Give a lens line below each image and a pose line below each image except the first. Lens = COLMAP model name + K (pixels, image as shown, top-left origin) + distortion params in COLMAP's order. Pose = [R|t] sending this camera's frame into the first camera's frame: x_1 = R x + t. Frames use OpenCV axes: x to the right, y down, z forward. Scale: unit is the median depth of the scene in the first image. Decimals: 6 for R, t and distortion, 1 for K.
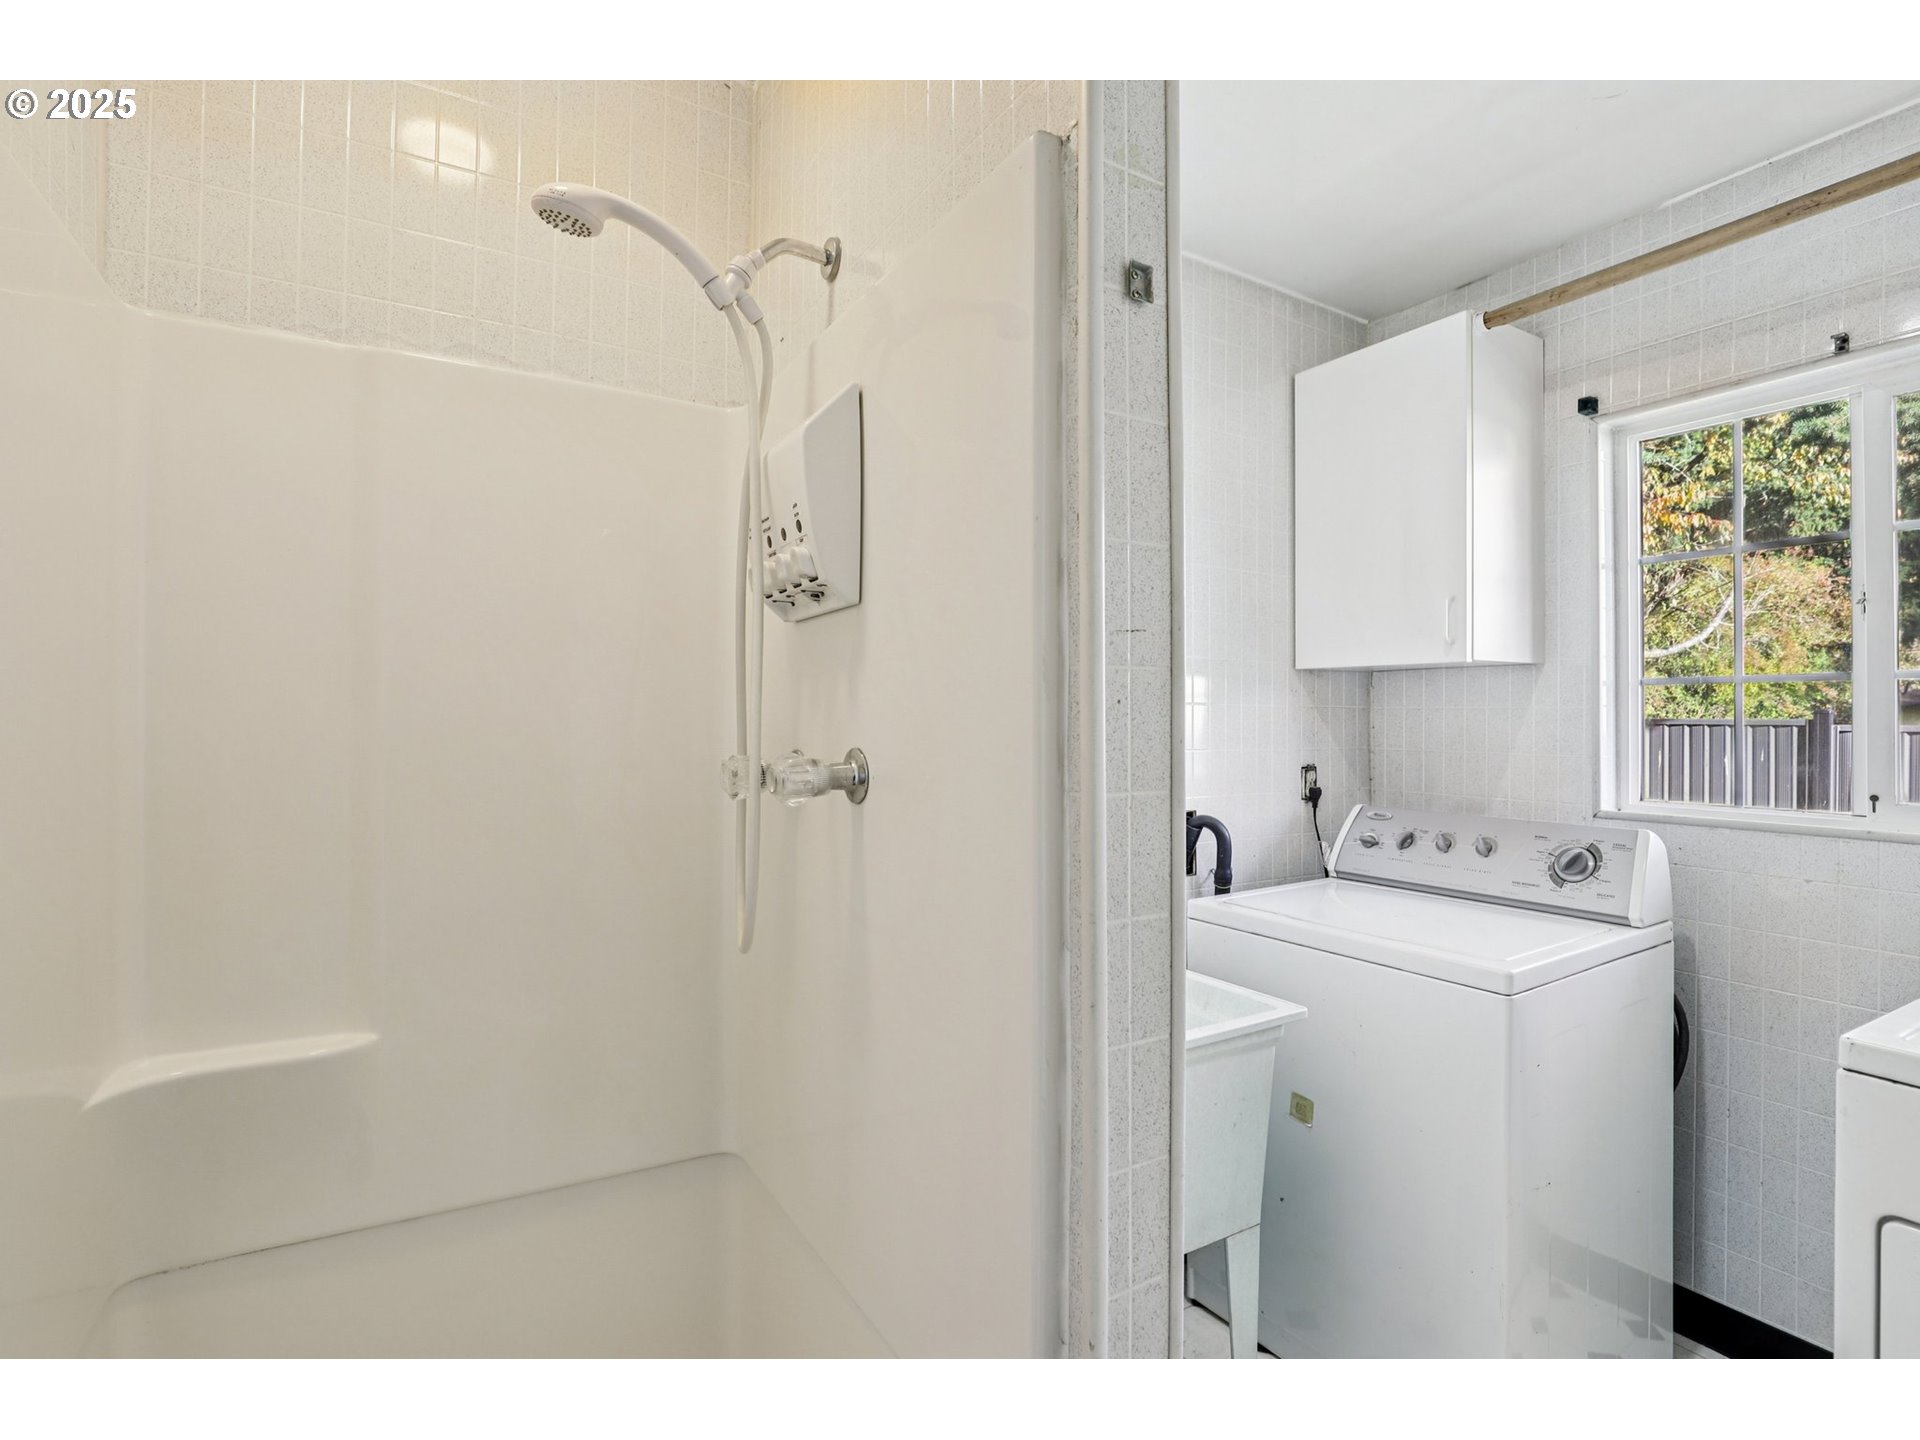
lens RADIAL K [[916.4, 0, 959.4], [0, 916.4, 725.0], [0, 0, 1]] dist [-0.027277, 0.003456]
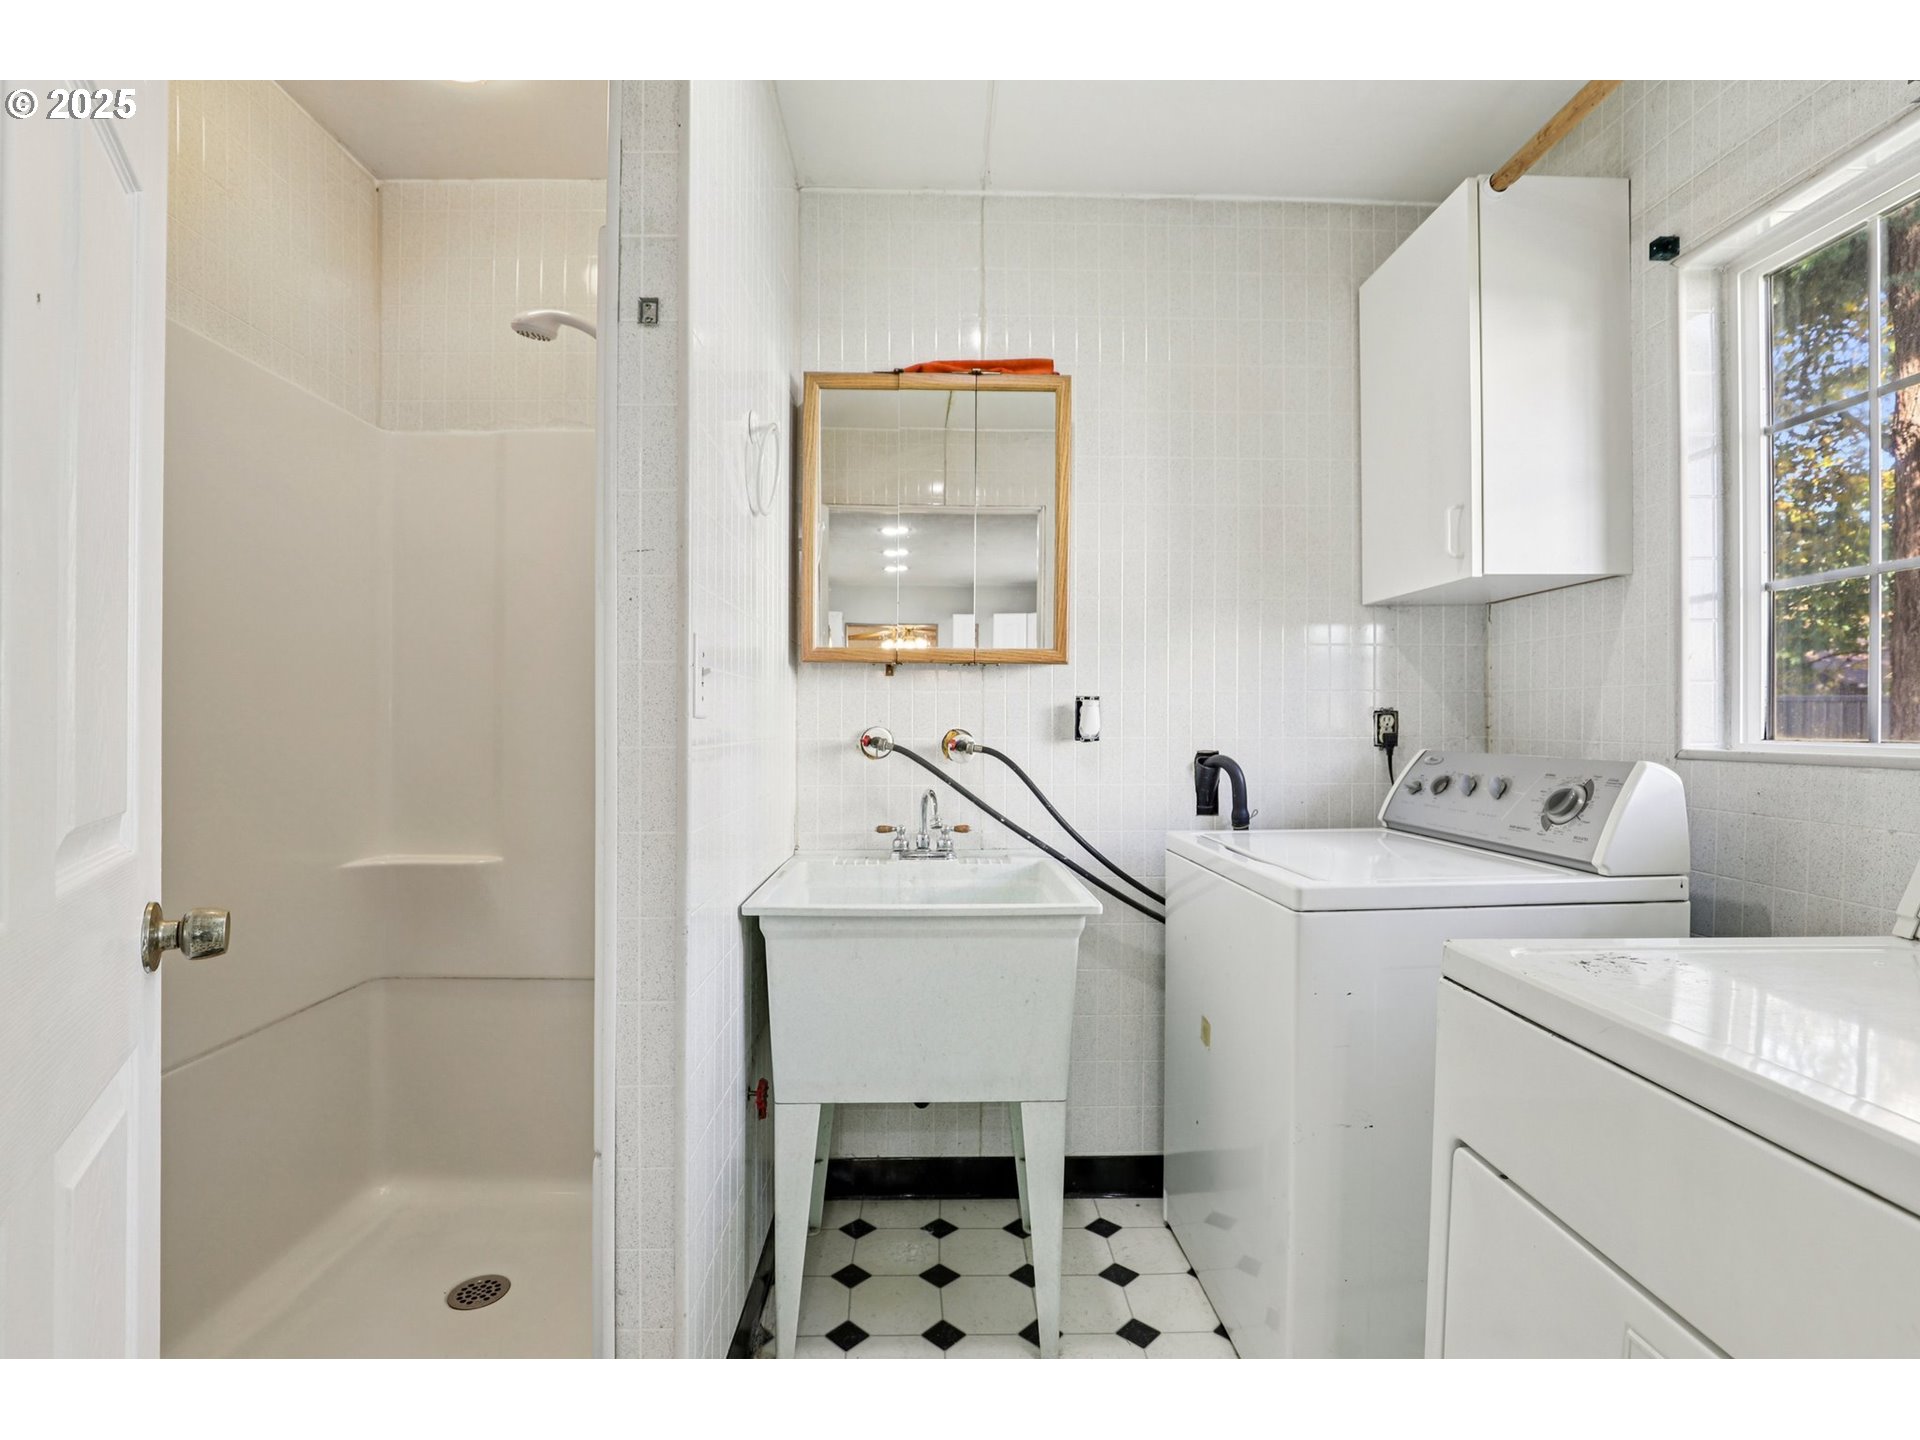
lens RADIAL K [[916.4, 0, 953.9], [0, 916.4, 727.2], [0, 0, 1]] dist [-0.027277, 0.003456]
pose [[0.871456, -0.004872, -0.490450, 0.532606], [0.004291, 0.999988, -0.002309, 0.073675], [0.490456, -0.000092, 0.871466, -0.010514]]
